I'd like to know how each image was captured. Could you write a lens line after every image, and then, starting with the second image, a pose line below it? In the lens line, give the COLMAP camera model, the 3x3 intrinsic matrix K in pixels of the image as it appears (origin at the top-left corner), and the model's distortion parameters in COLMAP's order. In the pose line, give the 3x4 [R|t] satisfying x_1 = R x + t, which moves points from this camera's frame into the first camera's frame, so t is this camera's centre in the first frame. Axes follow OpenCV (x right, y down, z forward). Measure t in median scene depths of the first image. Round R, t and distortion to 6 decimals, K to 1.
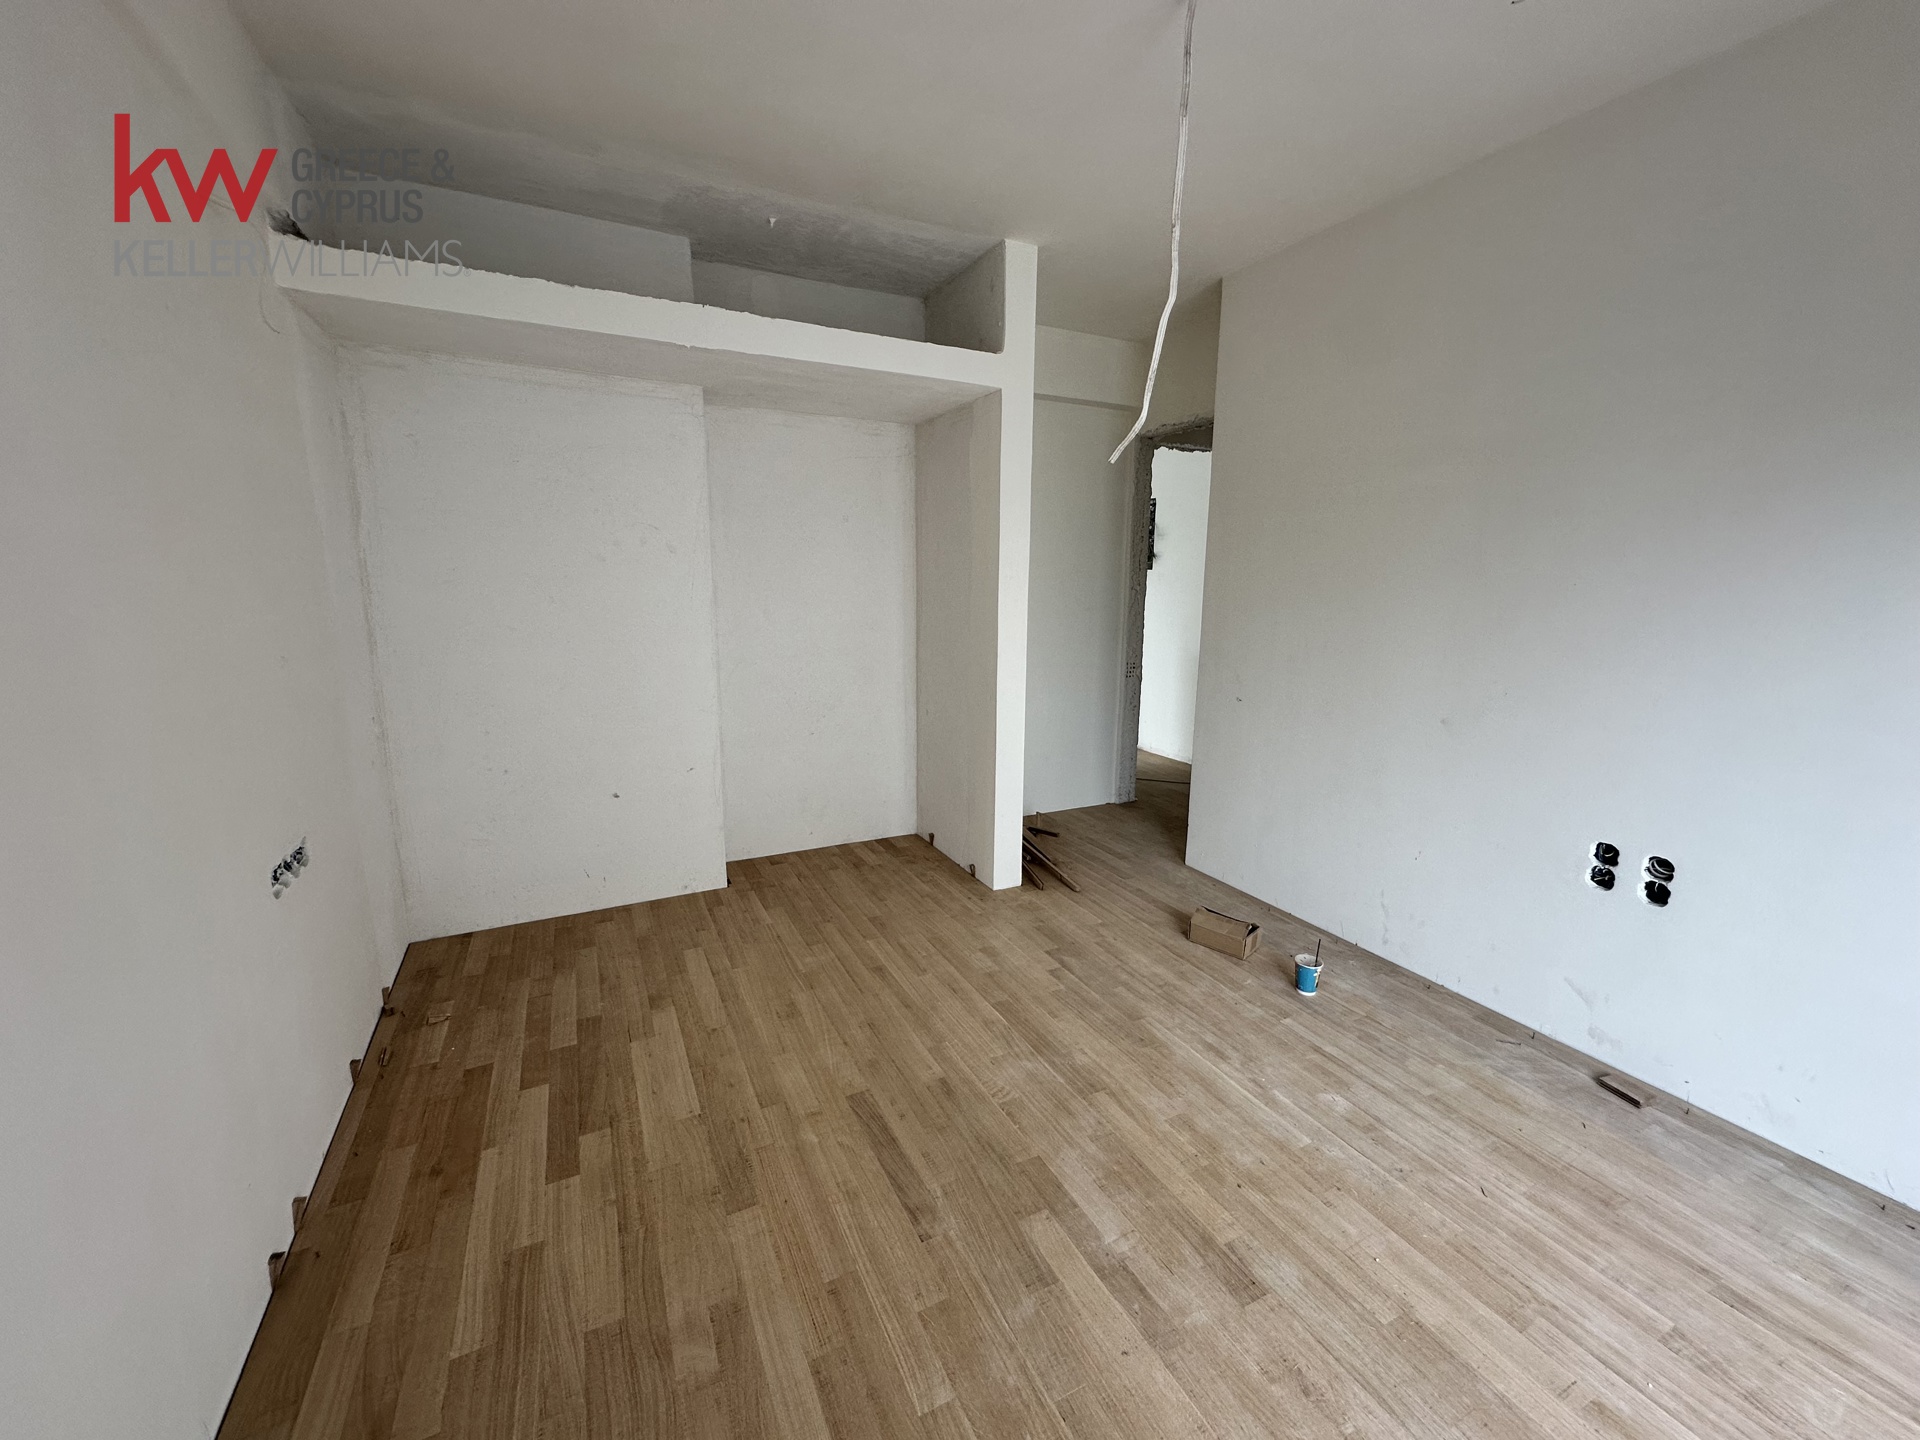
lens RADIAL K [[761.5, 0, 958.5], [0, 761.5, 719.0], [0, 0, 1]] dist [-0.001730, 0.000145]
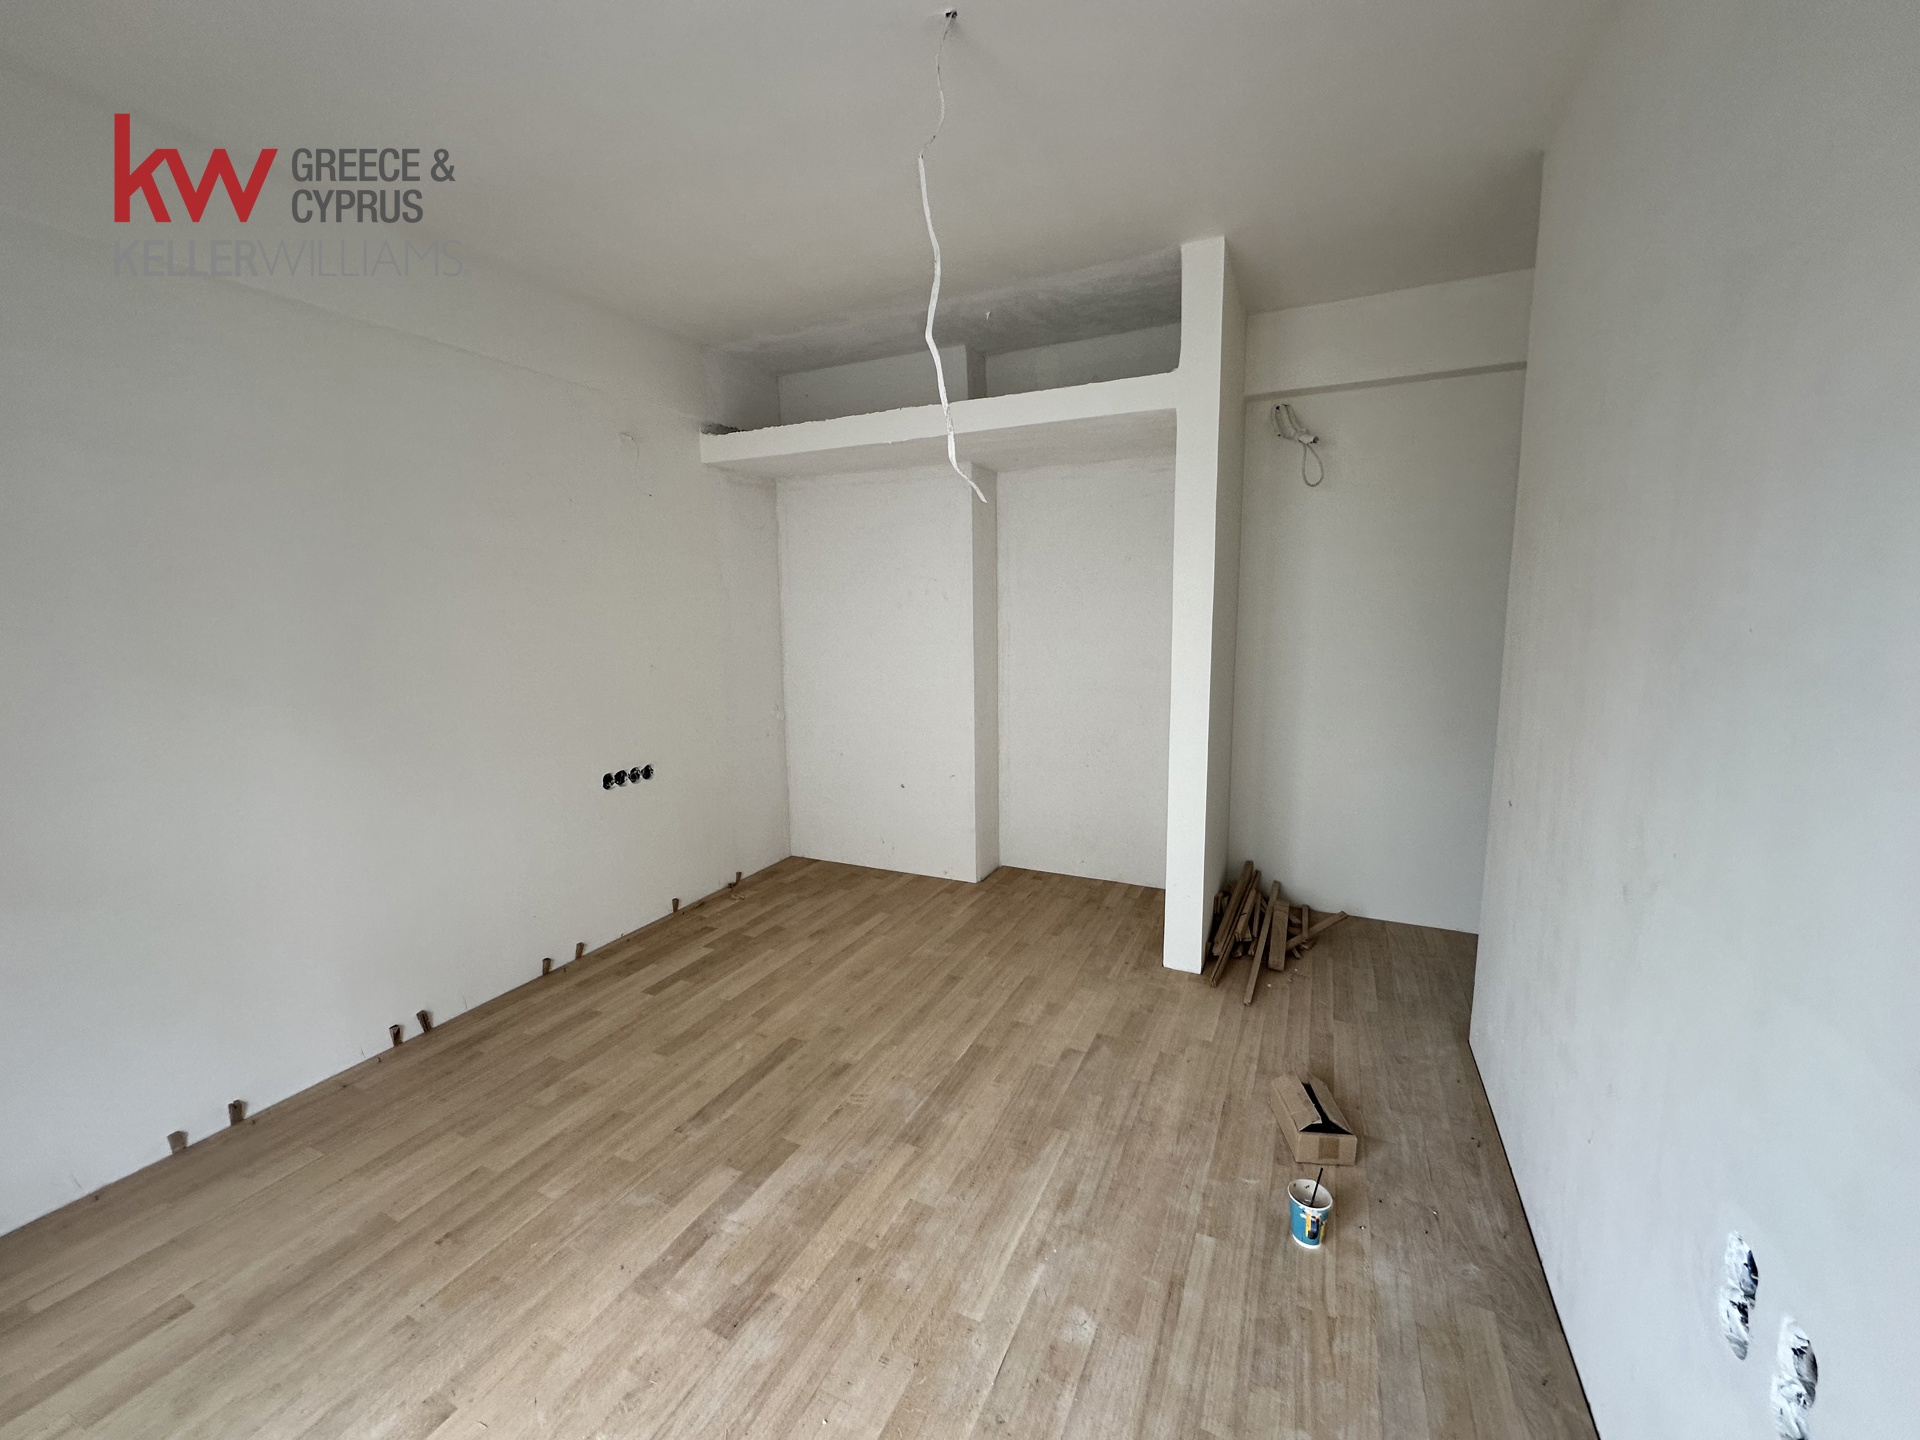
lens RADIAL K [[761.5, 0, 958.4], [0, 761.5, 720.4], [0, 0, 1]] dist [-0.001730, 0.000145]
pose [[0.609905, 0.098309, -0.786353, 0.862791], [-0.128819, 0.991377, 0.024027, -0.074756], [0.781934, 0.086643, 0.617310, 0.366841]]
